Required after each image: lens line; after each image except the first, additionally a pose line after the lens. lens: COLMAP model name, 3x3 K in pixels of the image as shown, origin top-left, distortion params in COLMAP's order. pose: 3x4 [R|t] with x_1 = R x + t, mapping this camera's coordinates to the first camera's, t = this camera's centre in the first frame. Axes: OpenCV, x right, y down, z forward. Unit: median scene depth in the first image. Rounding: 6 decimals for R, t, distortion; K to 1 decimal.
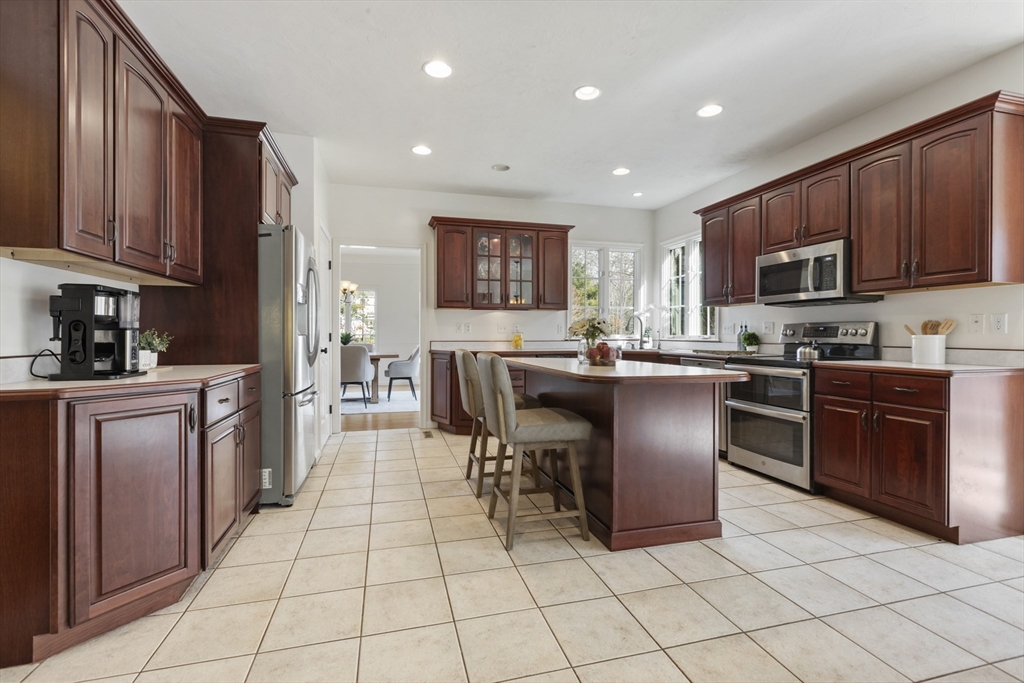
lens RADIAL K [[458.2, 0, 509.4], [0, 458.2, 336.1], [0, 0, 1]] dist [-0.000641, -0.000099]
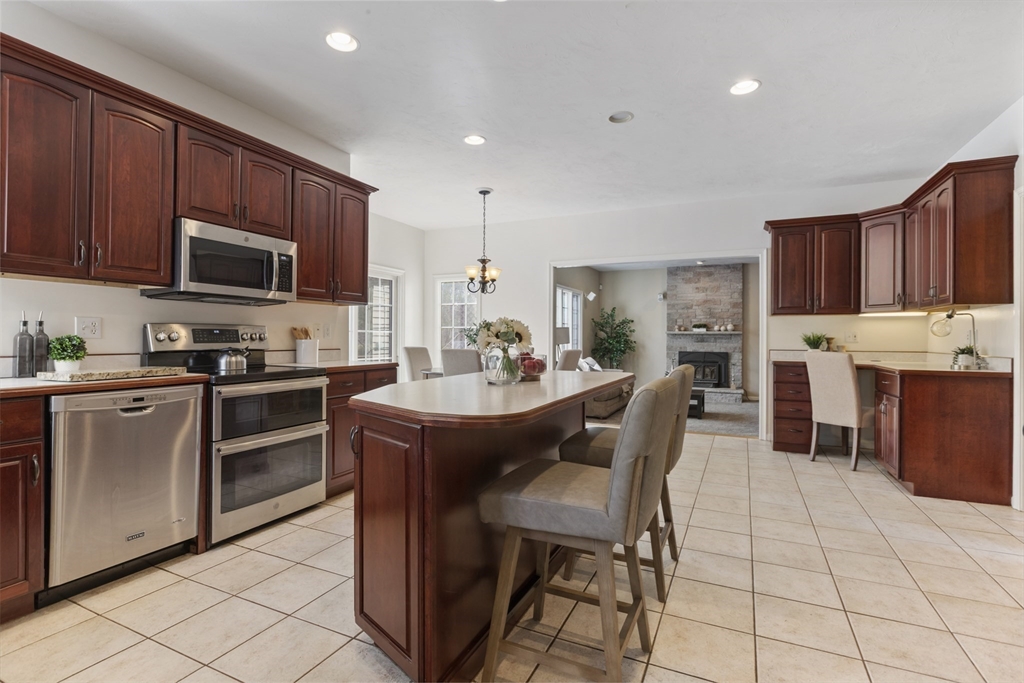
lens RADIAL K [[483.0, 0, 510.2], [0, 483.0, 334.5], [0, 0, 1]] dist [-0.000119, -0.000169]
pose [[-0.756269, -0.001329, 0.654259, -0.311885], [-0.005446, 0.999976, -0.004263, -0.012953], [-0.654238, -0.006787, -0.756258, 1.521244]]
